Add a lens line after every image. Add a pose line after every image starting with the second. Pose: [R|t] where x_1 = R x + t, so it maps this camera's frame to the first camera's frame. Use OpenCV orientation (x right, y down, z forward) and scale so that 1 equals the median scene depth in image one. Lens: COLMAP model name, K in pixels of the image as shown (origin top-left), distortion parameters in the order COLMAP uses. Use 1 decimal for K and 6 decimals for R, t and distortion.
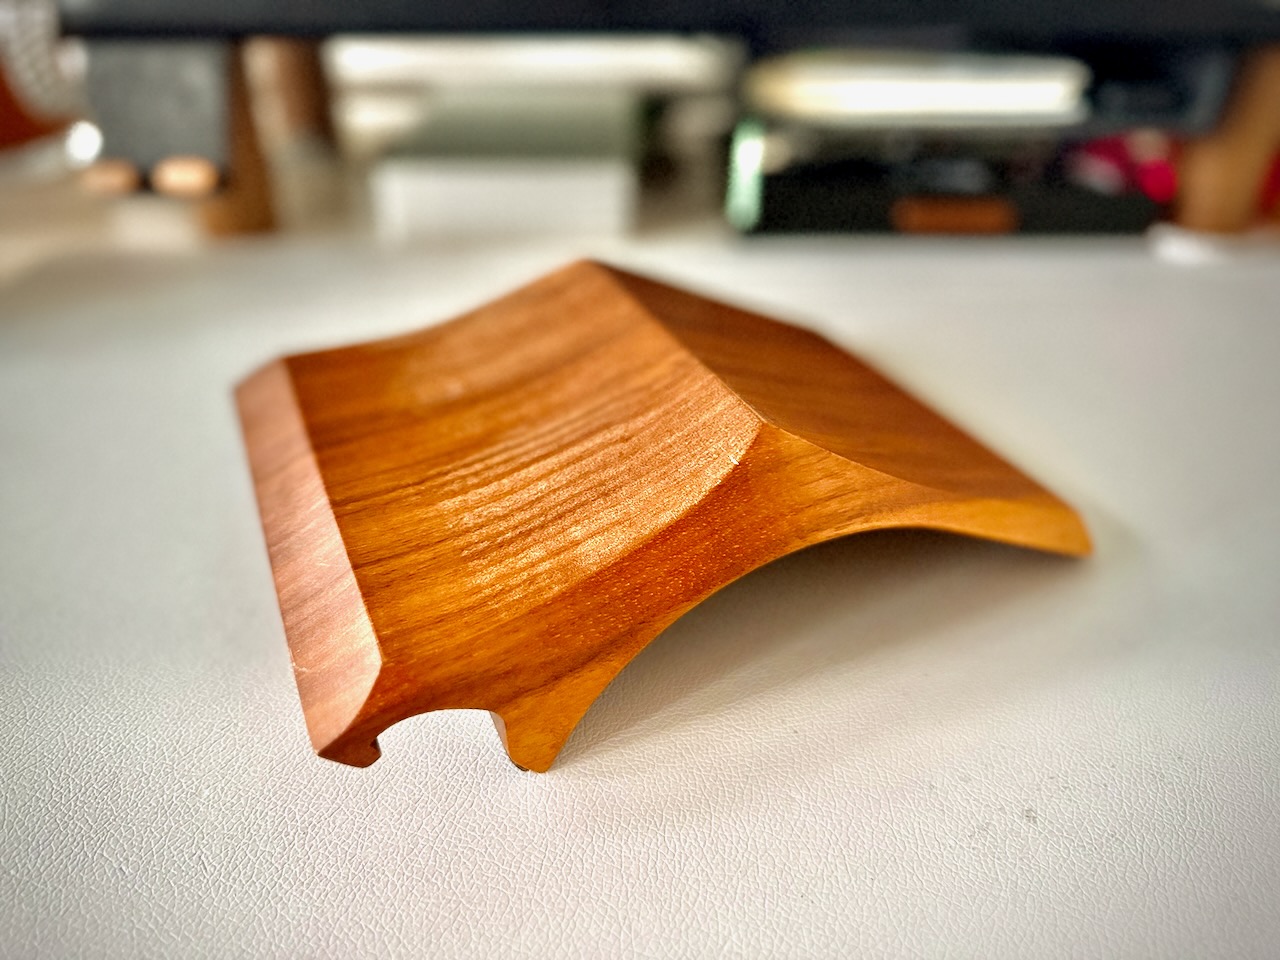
lens RADIAL K [[919.1, 0, 646.6], [0, 919.1, 470.6], [0, 0, 1]] dist [-0.043362, 0.021261]
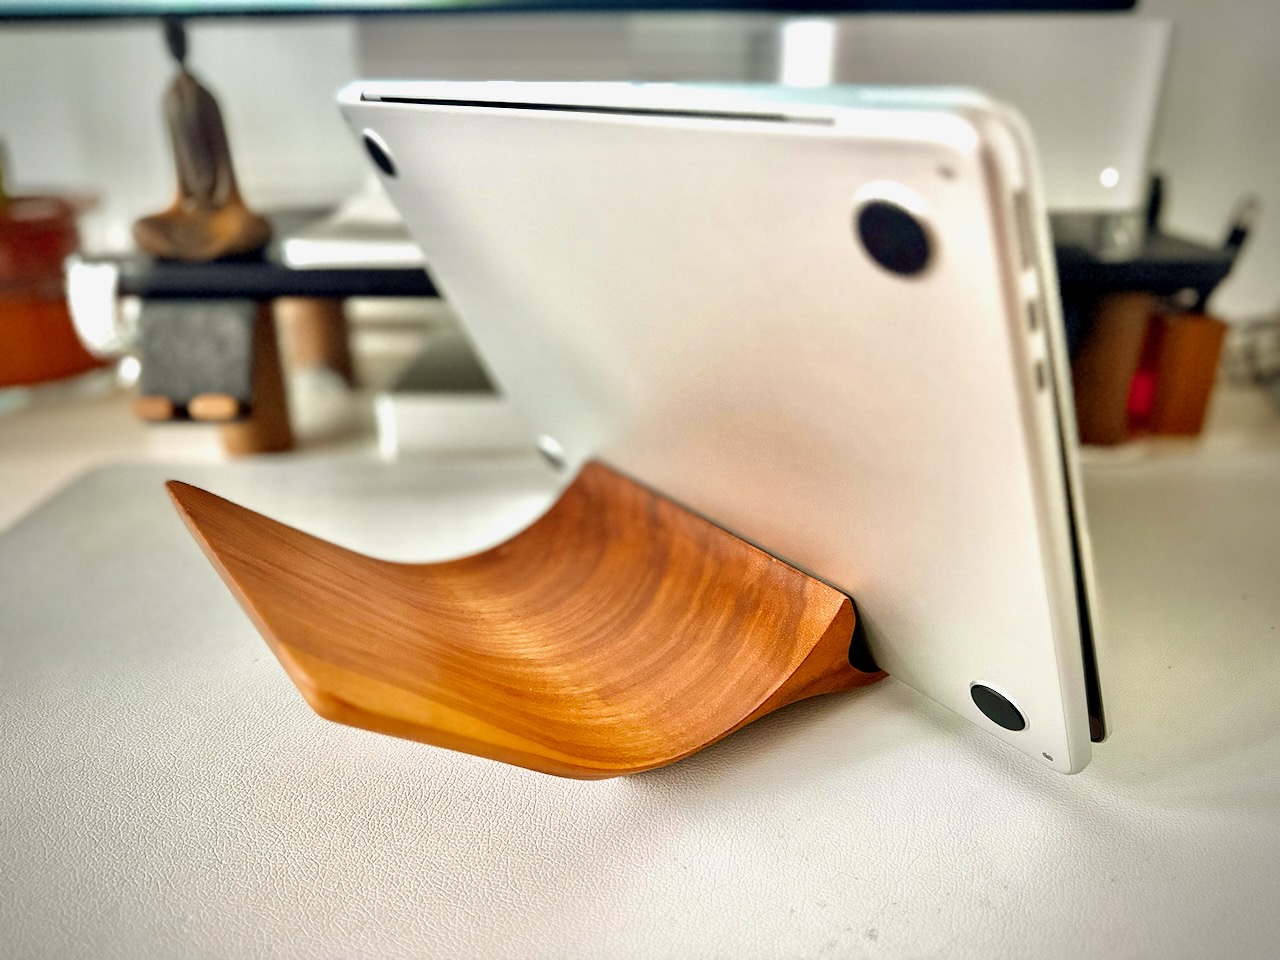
lens RADIAL K [[919.1, 0, 642.9], [0, 919.1, 469.0], [0, 0, 1]] dist [-0.043362, 0.021261]
pose [[0.999945, -0.007861, -0.006961, 0.125407], [0.006223, 0.977648, -0.210158, 0.027632], [0.008457, 0.210103, 0.977643, -0.287179]]
